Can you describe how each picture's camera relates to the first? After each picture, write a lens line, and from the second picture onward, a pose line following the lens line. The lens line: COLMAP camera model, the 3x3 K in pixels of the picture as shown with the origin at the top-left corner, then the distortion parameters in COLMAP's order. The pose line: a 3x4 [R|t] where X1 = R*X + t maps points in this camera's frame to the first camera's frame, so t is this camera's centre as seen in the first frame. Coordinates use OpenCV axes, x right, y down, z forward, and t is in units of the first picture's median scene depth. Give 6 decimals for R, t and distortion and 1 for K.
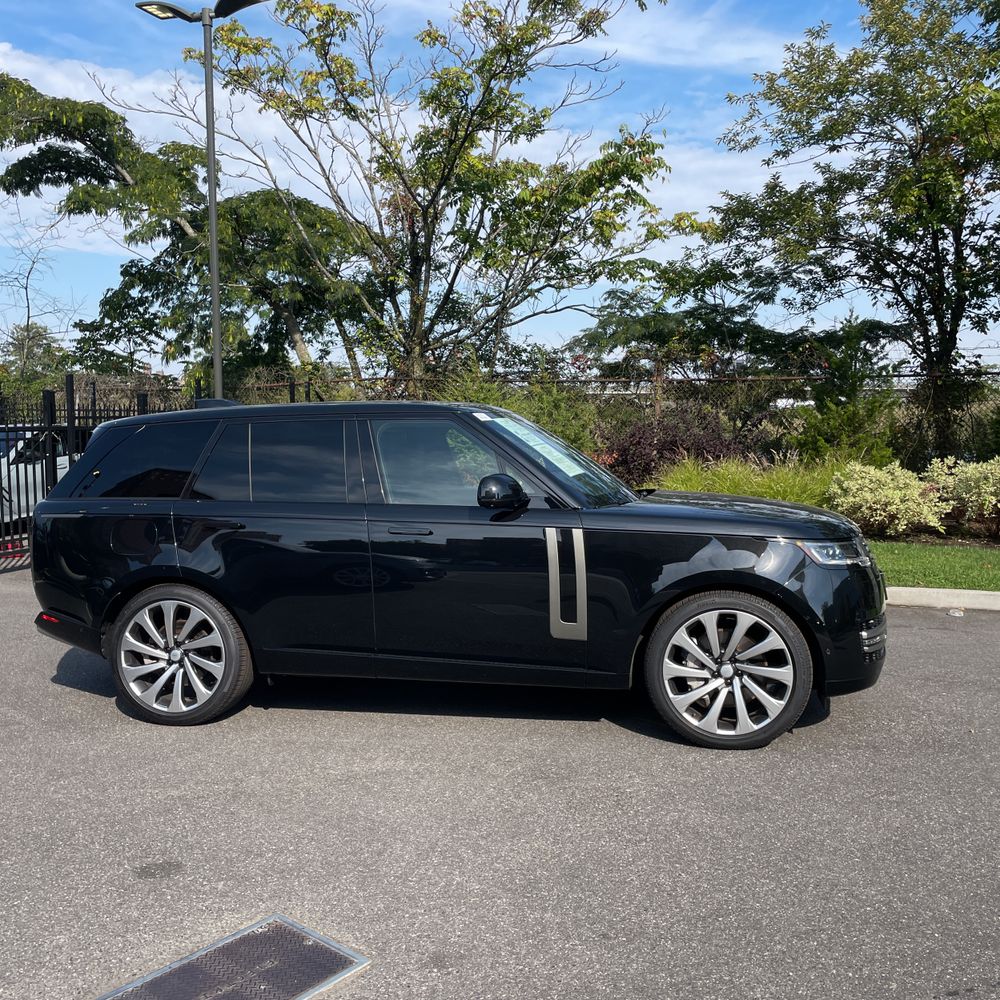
lens RADIAL K [[1004.8, 0, 505.9], [0, 1004.8, 499.5], [0, 0, 1]] dist [0.087657, -0.121151]
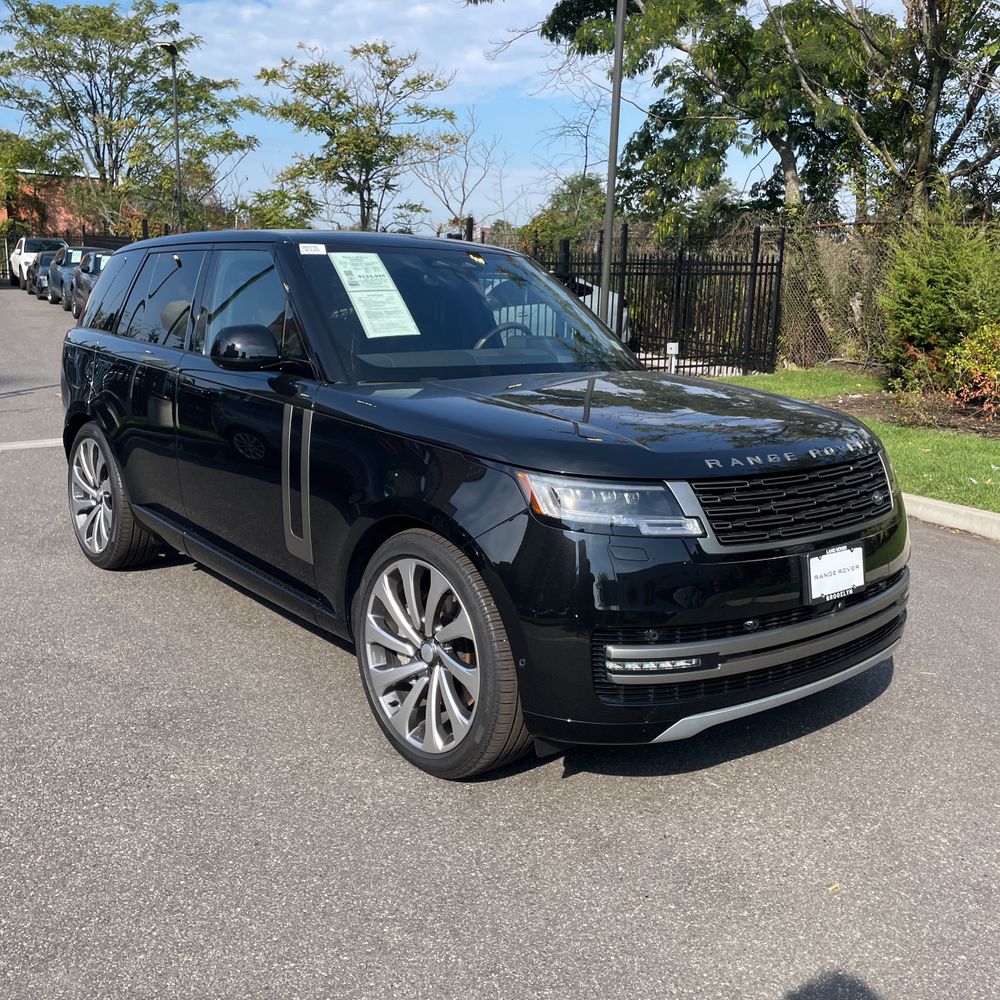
lens RADIAL K [[1004.8, 0, 505.9], [0, 1004.8, 499.5], [0, 0, 1]] dist [0.087657, -0.121151]
pose [[0.784015, 0.162726, -0.599033, 0.183710], [-0.079470, 0.983399, 0.163128, -0.010639], [0.615633, -0.080289, 0.783932, 0.155836]]
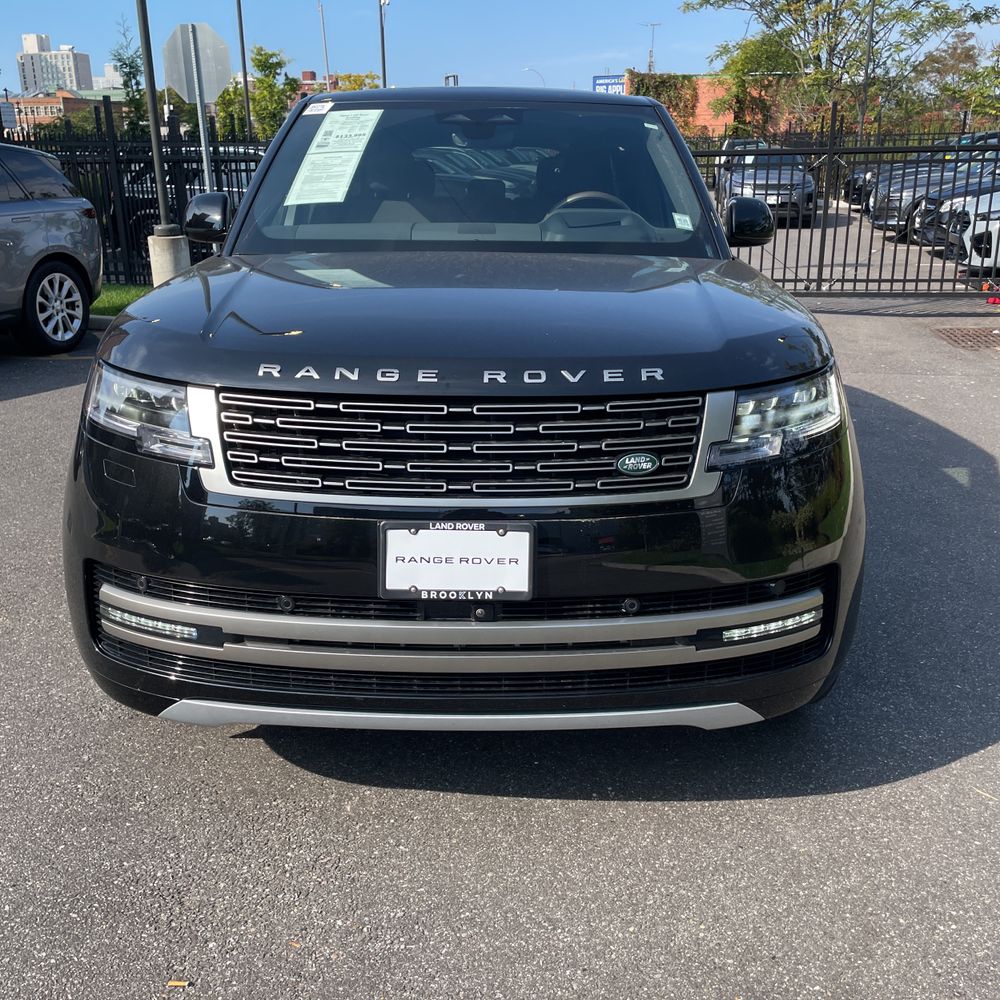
lens RADIAL K [[1004.8, 0, 505.9], [0, 1004.8, 499.5], [0, 0, 1]] dist [0.087657, -0.121151]
pose [[0.187719, 0.311799, -0.931420, 0.232335], [-0.069144, 0.950120, 0.304123, -0.015768], [0.979786, 0.007312, 0.199915, 0.318552]]
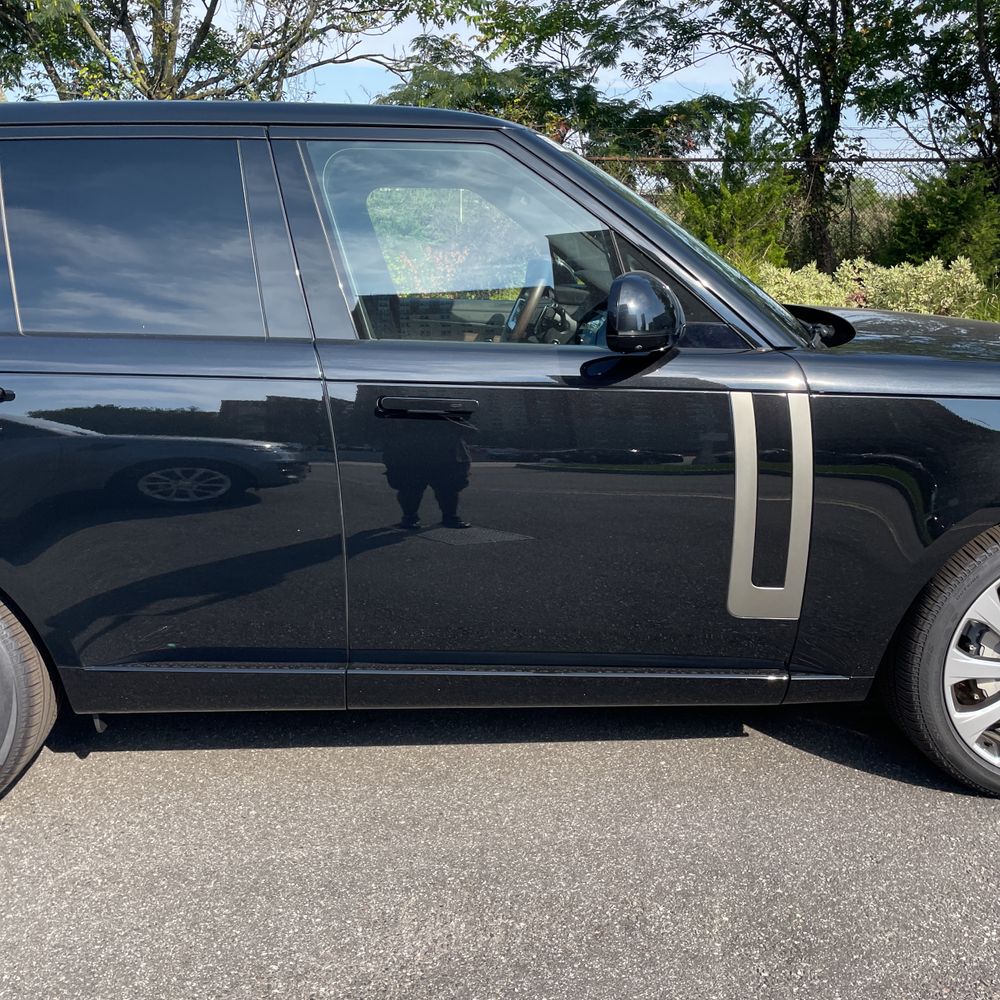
lens RADIAL K [[1002.5, 0, 500.0], [0, 1002.5, 500.0], [0, 0, 1]] dist [0.084485, -0.113784]
pose [[0.966971, -0.045642, 0.250769, -0.054385], [-0.003294, 0.981518, 0.191344, -0.003395], [-0.254867, -0.185850, 0.948948, 0.172880]]
